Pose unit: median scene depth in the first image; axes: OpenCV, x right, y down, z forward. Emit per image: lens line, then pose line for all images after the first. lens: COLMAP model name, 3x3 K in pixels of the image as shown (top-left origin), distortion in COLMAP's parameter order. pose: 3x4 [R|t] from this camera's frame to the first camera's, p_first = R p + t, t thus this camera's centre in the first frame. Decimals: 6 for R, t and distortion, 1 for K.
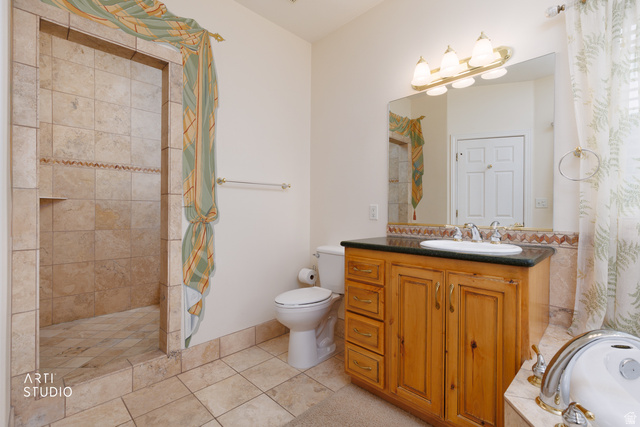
lens RADIAL K [[289.2, 0, 321.6], [0, 289.2, 212.0], [0, 0, 1]] dist [-0.001041, 0.000701]
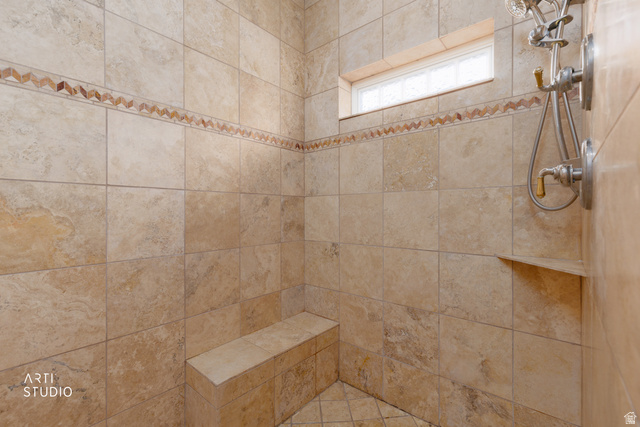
lens RADIAL K [[289.2, 0, 322.9], [0, 289.2, 211.8], [0, 0, 1]] dist [-0.001041, 0.000701]
pose [[0.997675, -0.004872, 0.067971, -0.249306], [0.004751, 0.999987, 0.001938, -0.003439], [-0.067980, -0.001611, 0.997685, 0.374457]]
